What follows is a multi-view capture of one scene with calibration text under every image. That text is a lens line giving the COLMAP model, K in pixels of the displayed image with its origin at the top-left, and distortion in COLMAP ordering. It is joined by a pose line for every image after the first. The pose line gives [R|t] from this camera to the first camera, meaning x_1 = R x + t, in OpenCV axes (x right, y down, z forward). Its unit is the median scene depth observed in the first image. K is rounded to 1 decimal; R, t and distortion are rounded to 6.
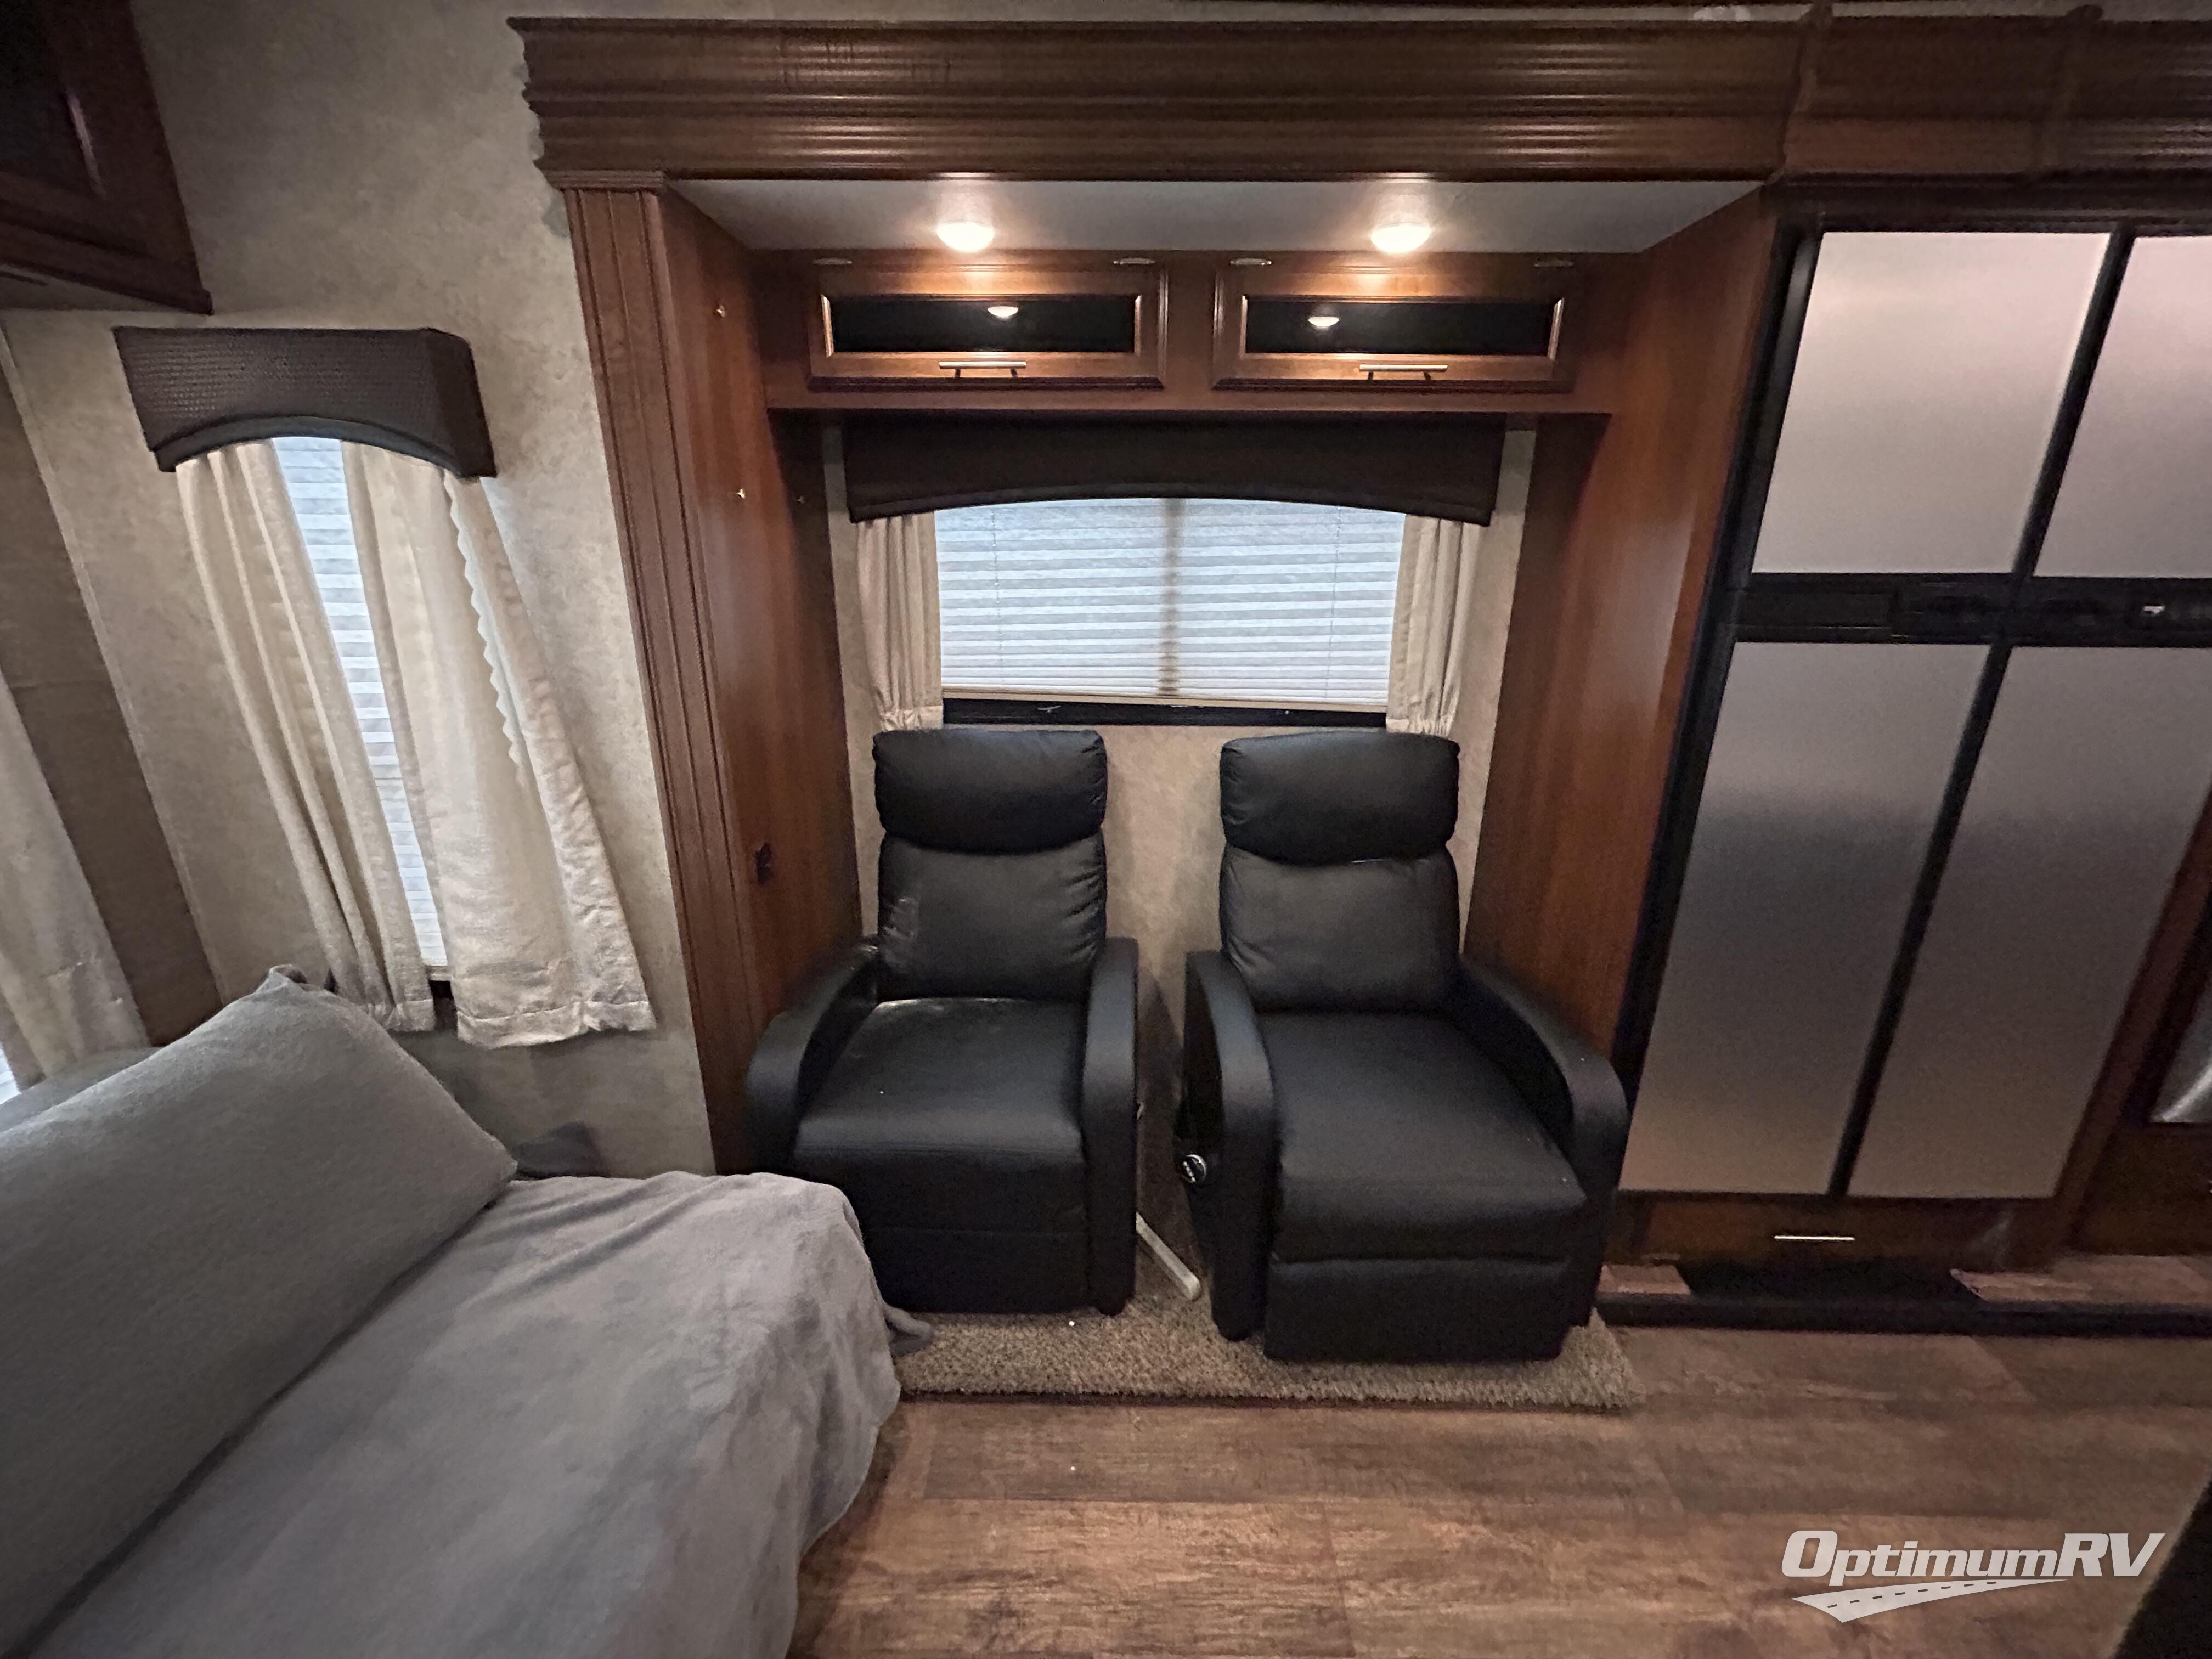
lens RADIAL K [[888.0, 0, 1107.2], [0, 888.0, 823.3], [0, 0, 1]] dist [0.000142, -0.000565]
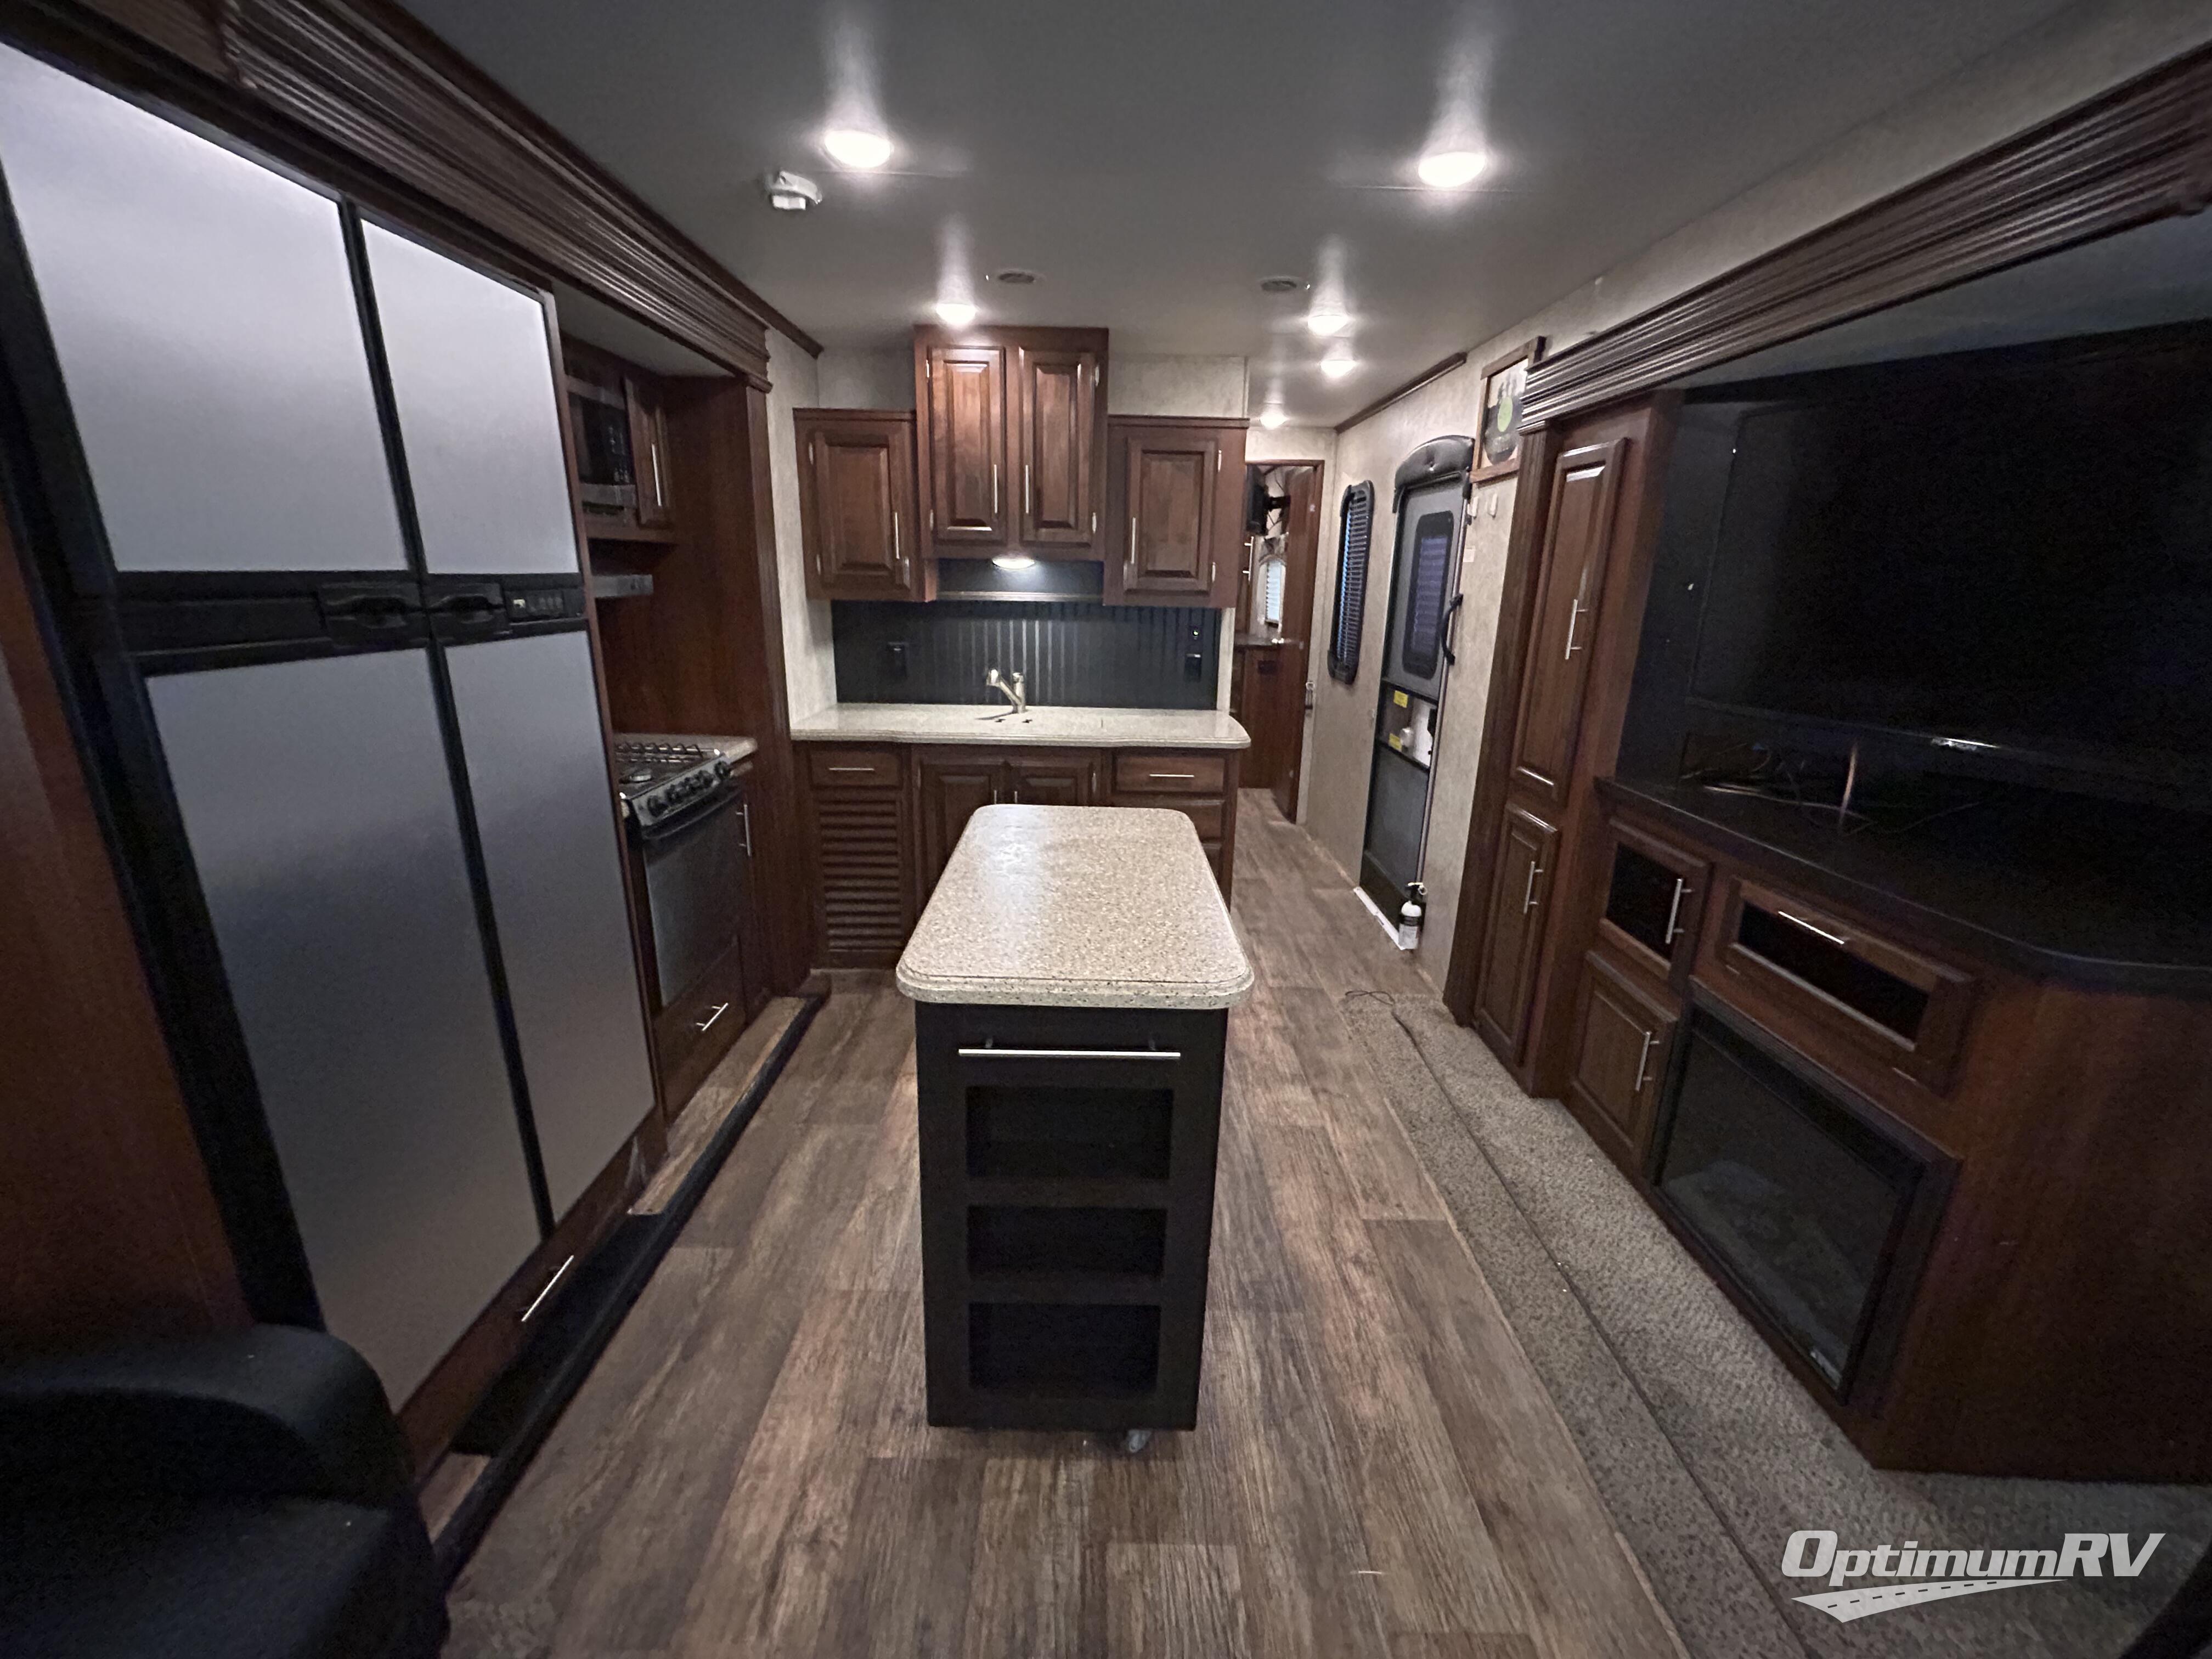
lens RADIAL K [[888.0, 0, 1104.0], [0, 888.0, 825.5], [0, 0, 1]] dist [0.000142, -0.000565]
pose [[-0.018490, -0.280200, 0.959764, 0.030822], [0.289264, 0.917377, 0.273398, -0.065805], [-0.957071, 0.282680, 0.064090, 0.260703]]
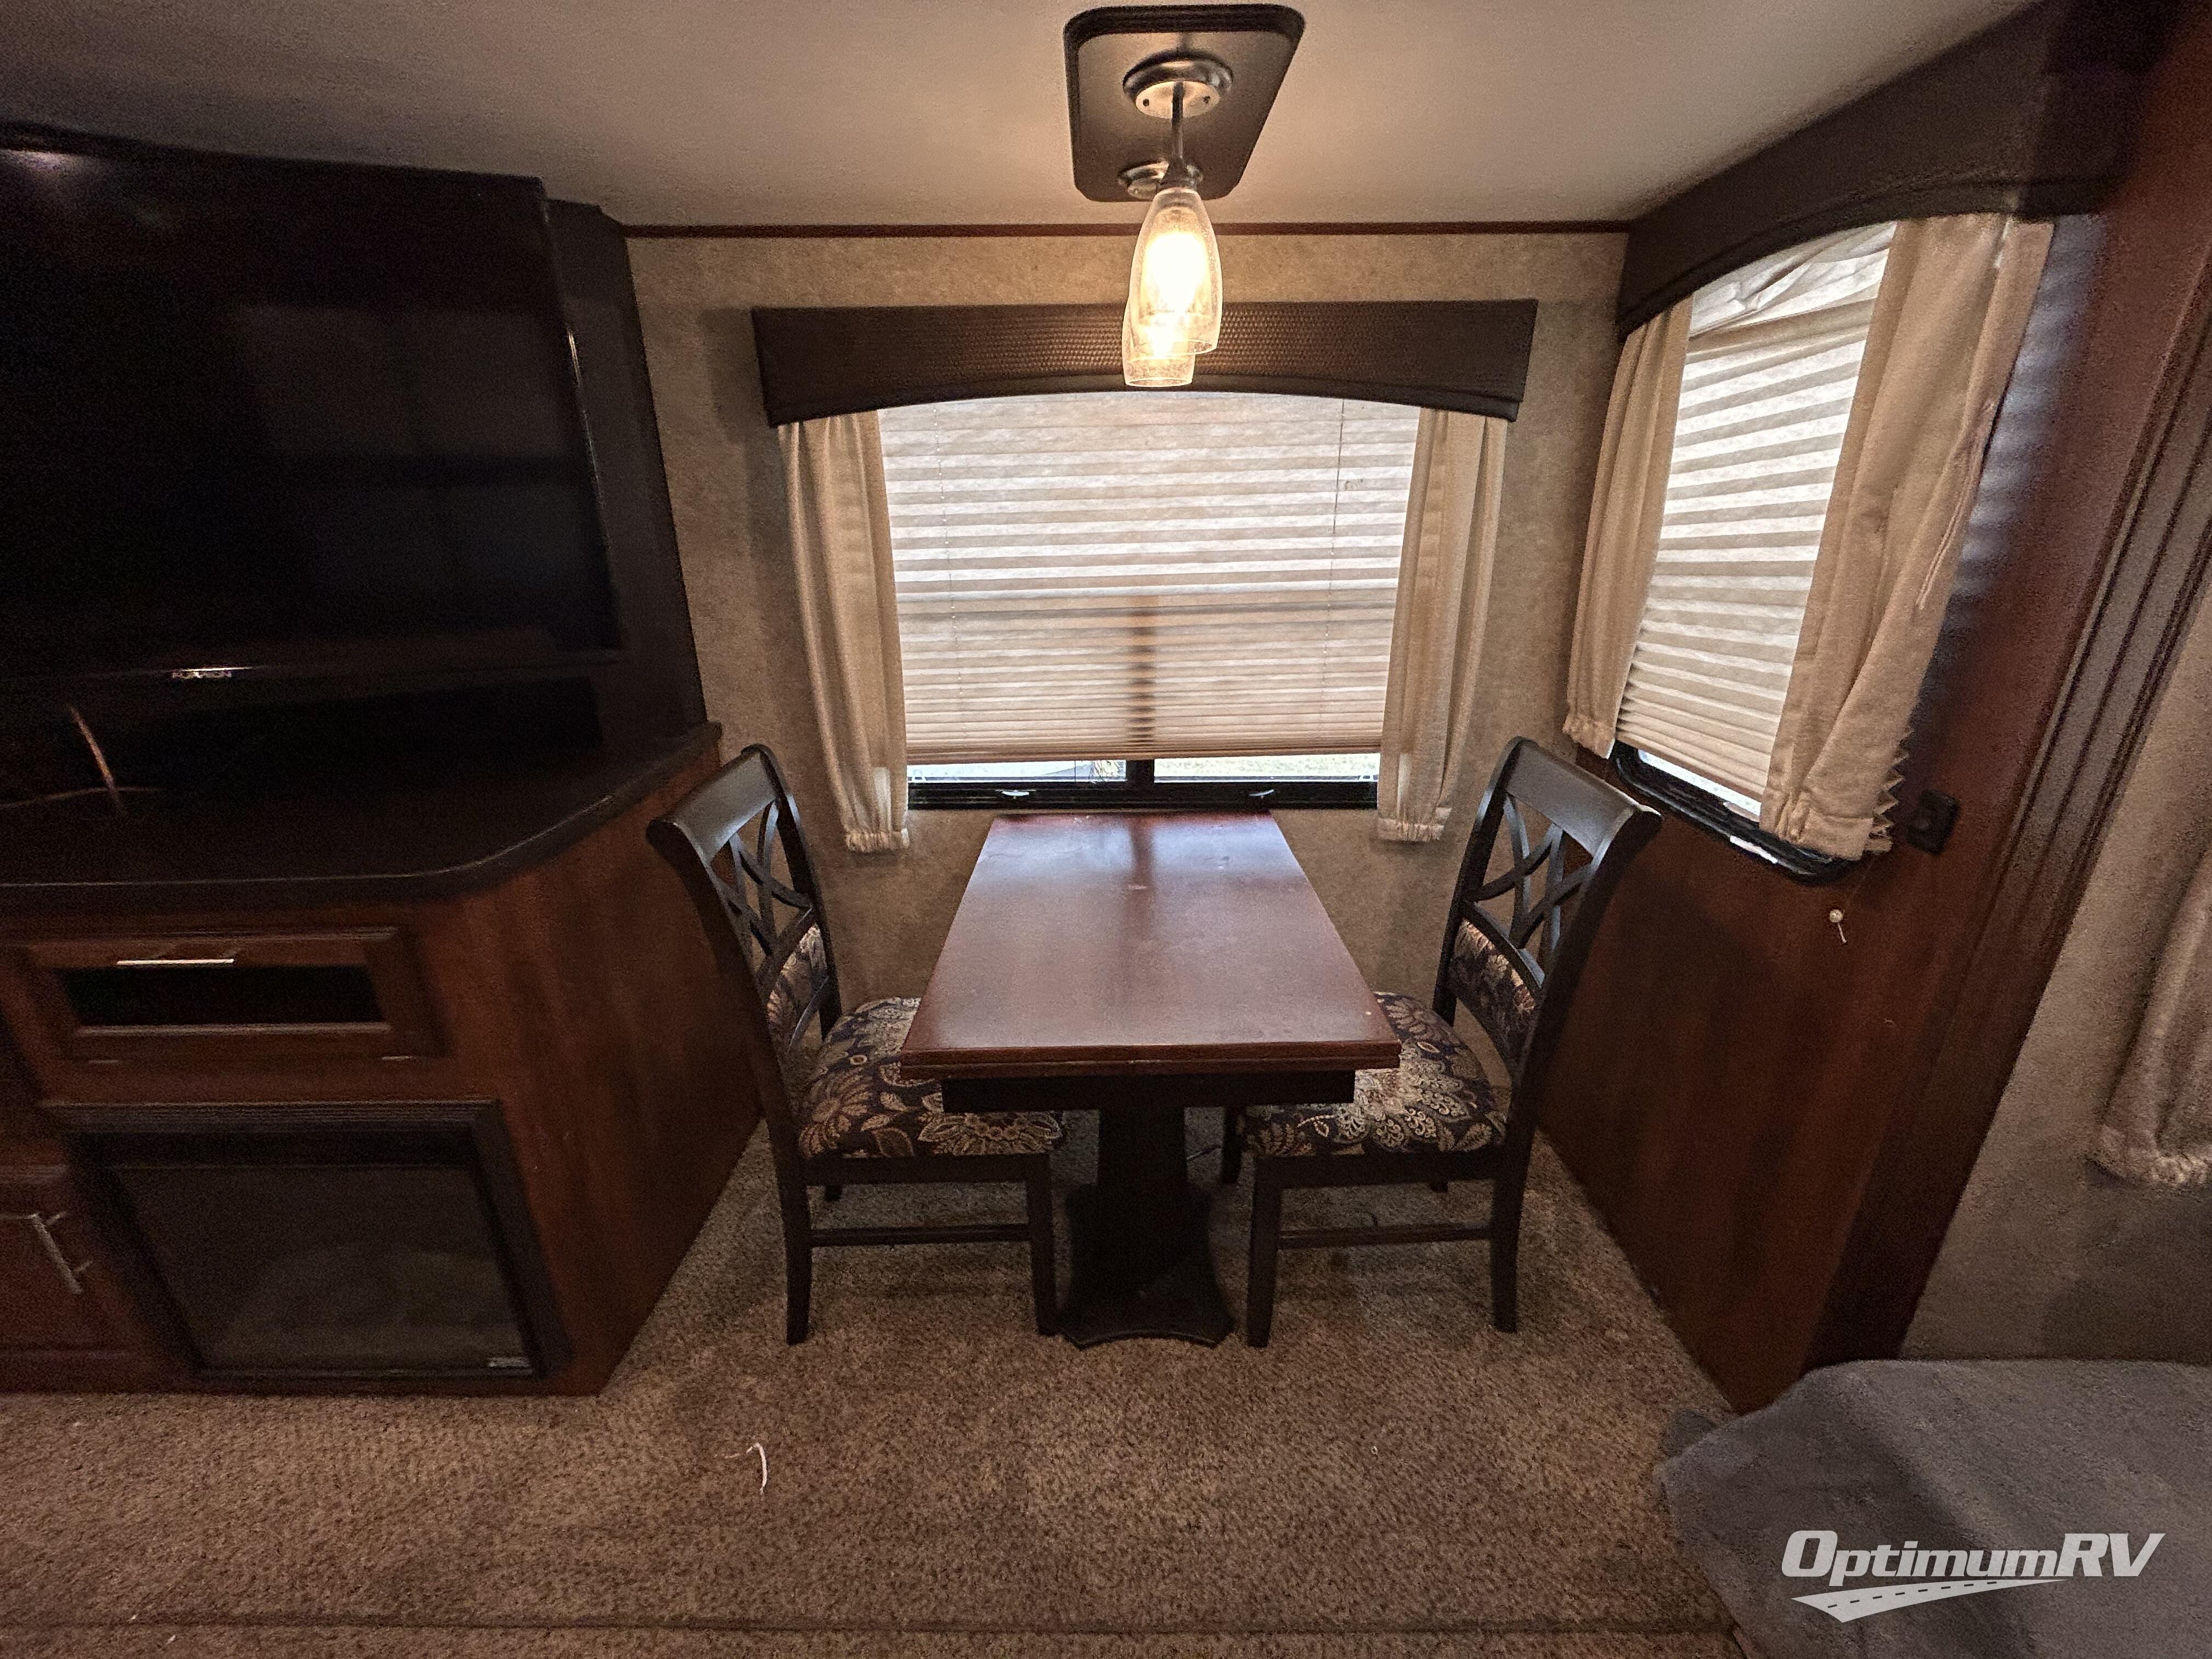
lens RADIAL K [[888.0, 0, 1099.8], [0, 888.0, 820.9], [0, 0, 1]] dist [0.000142, -0.000565]
pose [[-0.999859, 0.006738, -0.015389, 0.209712], [-0.004299, 0.782903, 0.622130, 0.006652], [0.016240, 0.622108, -0.782763, 0.097465]]
